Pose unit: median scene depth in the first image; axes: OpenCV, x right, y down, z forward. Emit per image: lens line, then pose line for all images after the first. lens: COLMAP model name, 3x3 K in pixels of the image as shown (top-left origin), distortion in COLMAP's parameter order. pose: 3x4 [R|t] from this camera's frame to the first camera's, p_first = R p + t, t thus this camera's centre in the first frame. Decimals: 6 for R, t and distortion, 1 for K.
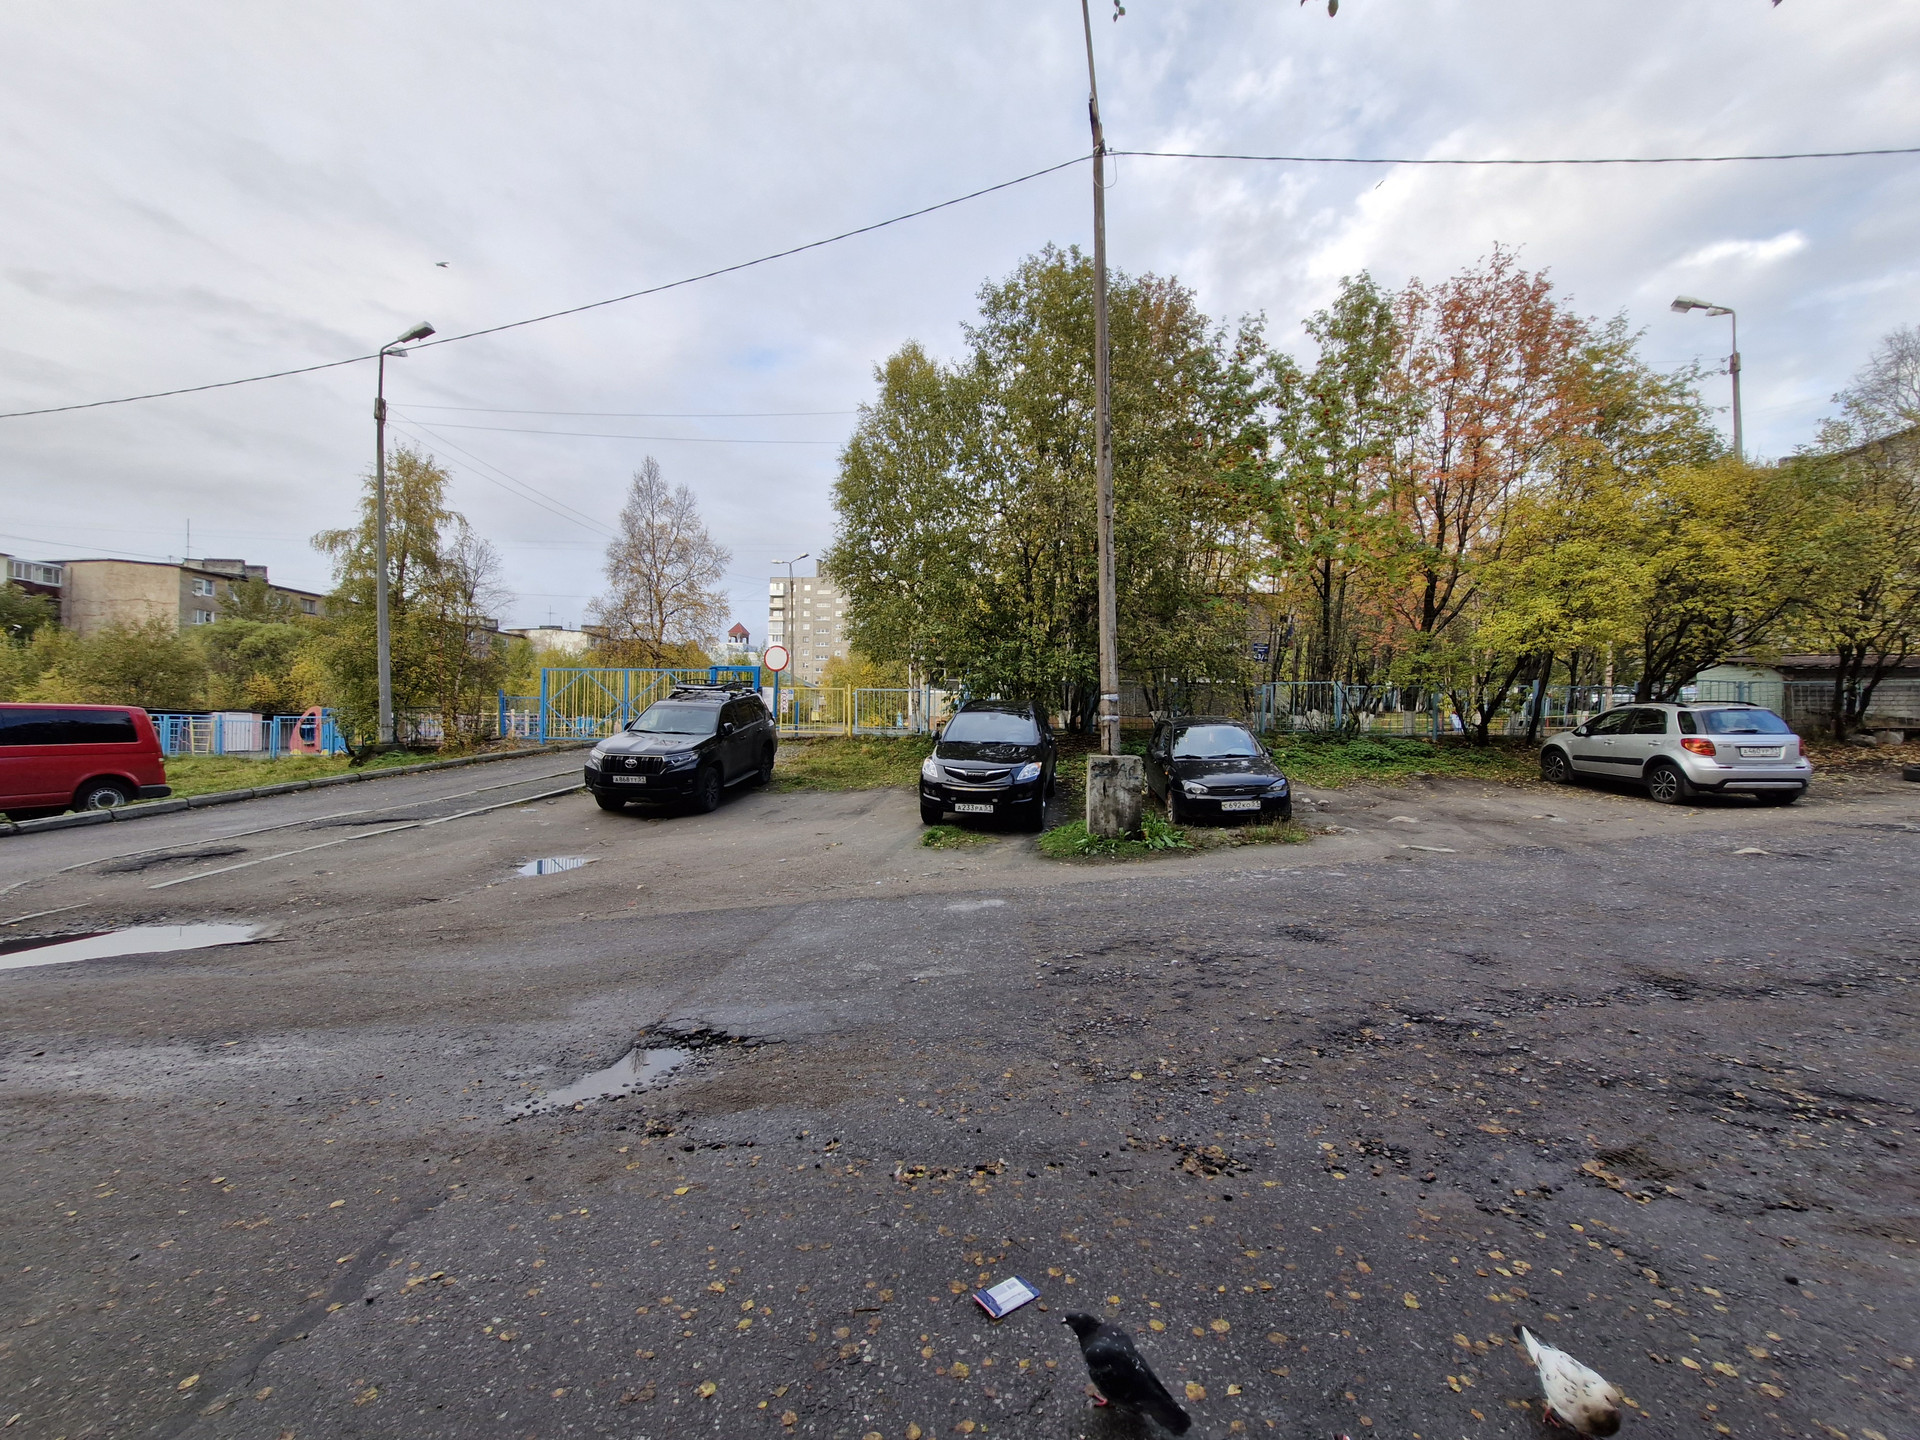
lens RADIAL K [[755.1, 0, 967.0], [0, 755.1, 715.2], [0, 0, 1]] dist [0.006304, -0.000978]
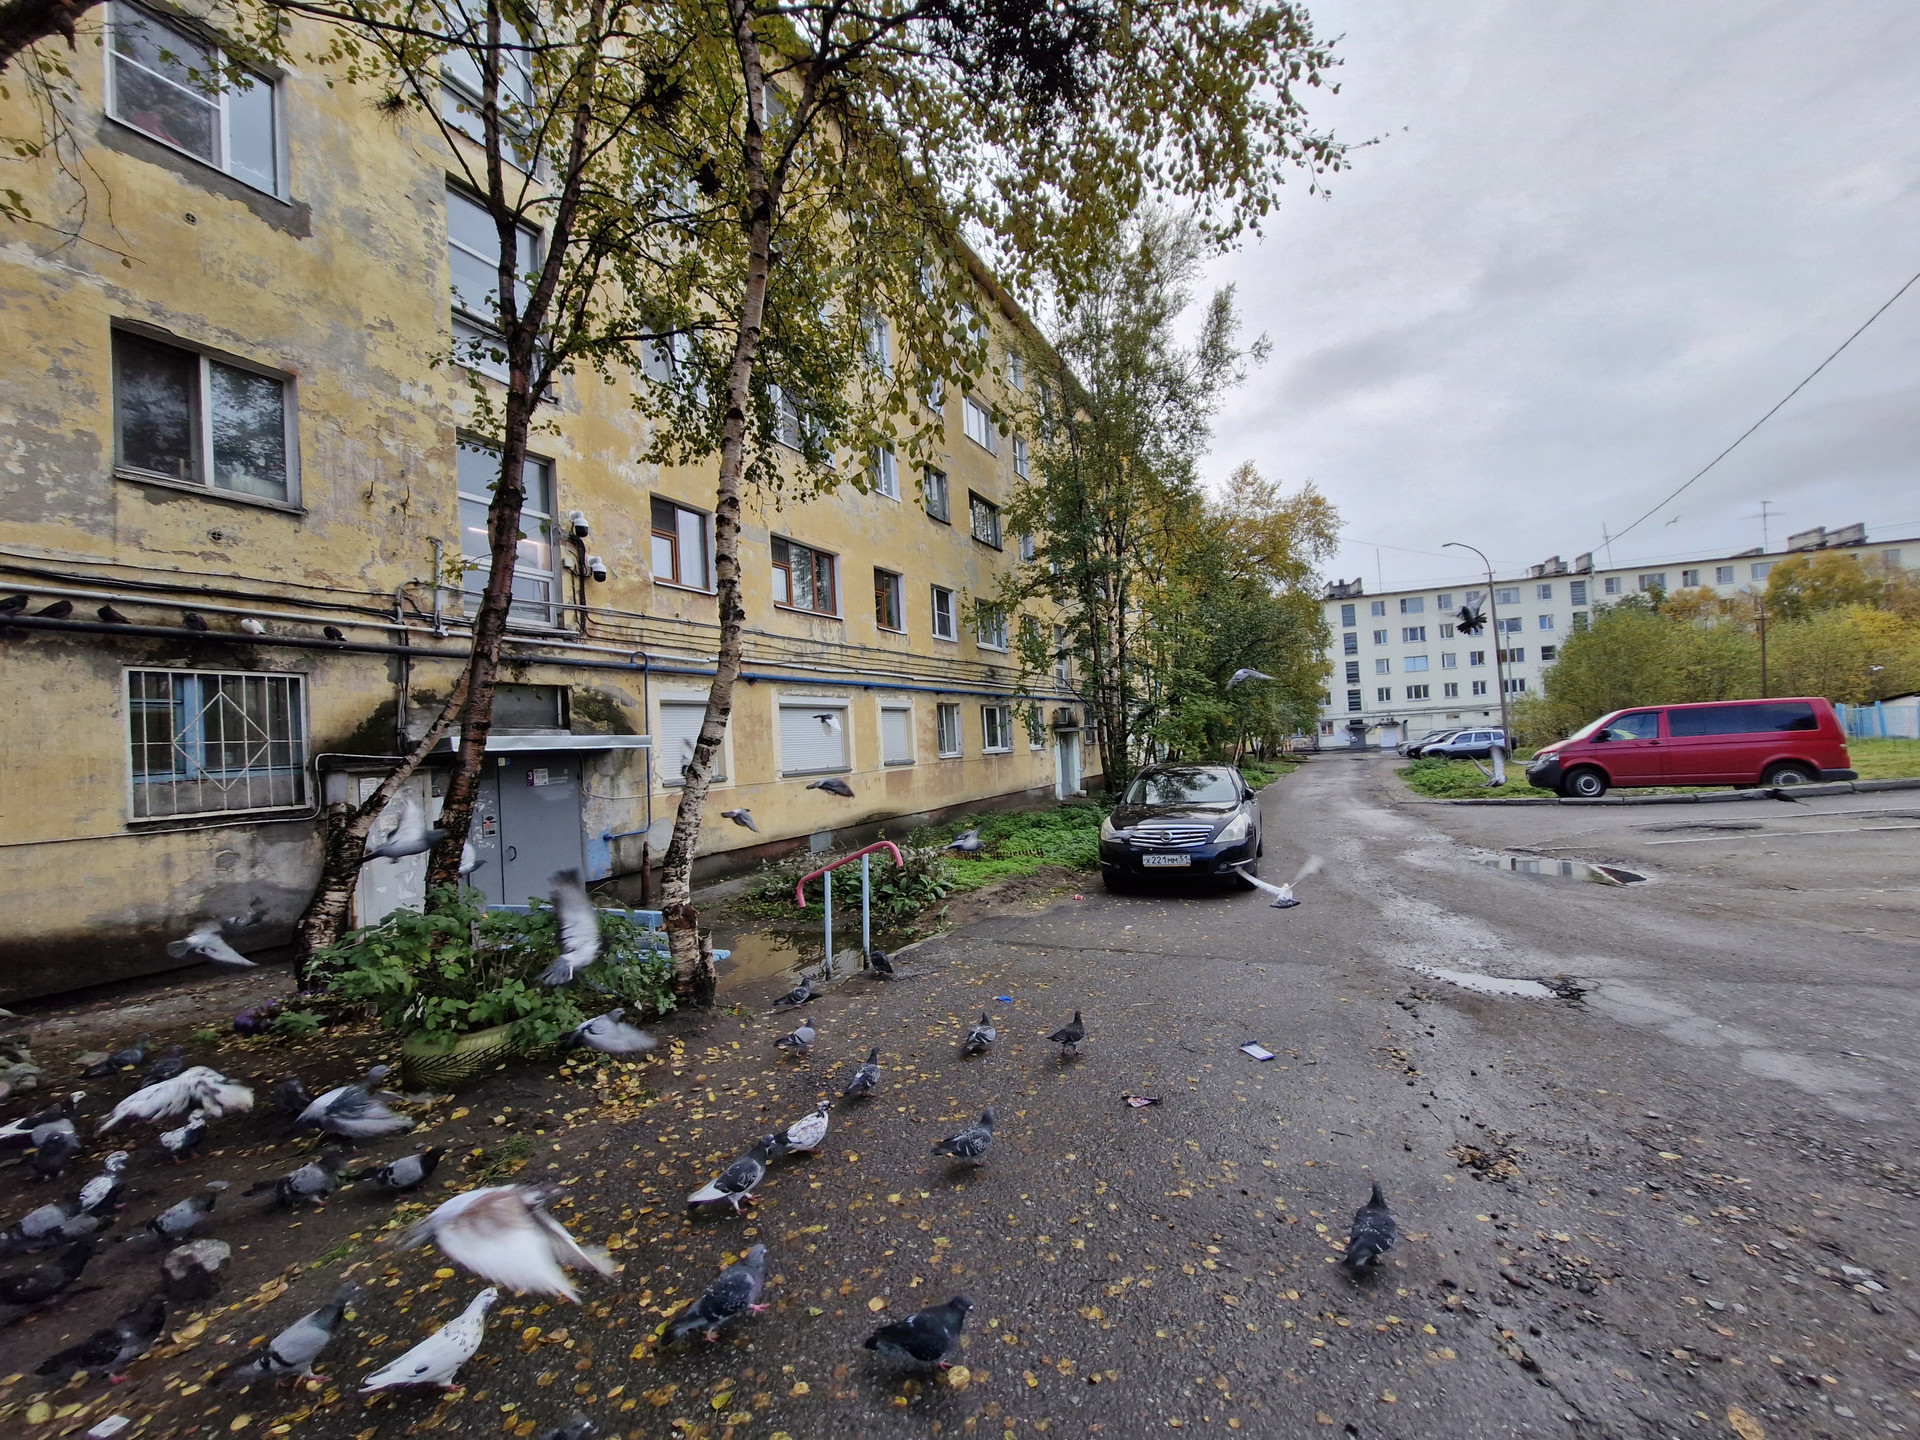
lens RADIAL K [[755.1, 0, 961.0], [0, 755.1, 730.1], [0, 0, 1]] dist [0.006304, -0.000978]
pose [[-0.305144, -0.020985, -0.952075, 1.103024], [0.065089, 0.996960, -0.042836, 0.010320], [0.950079, -0.075040, -0.302850, 0.505054]]
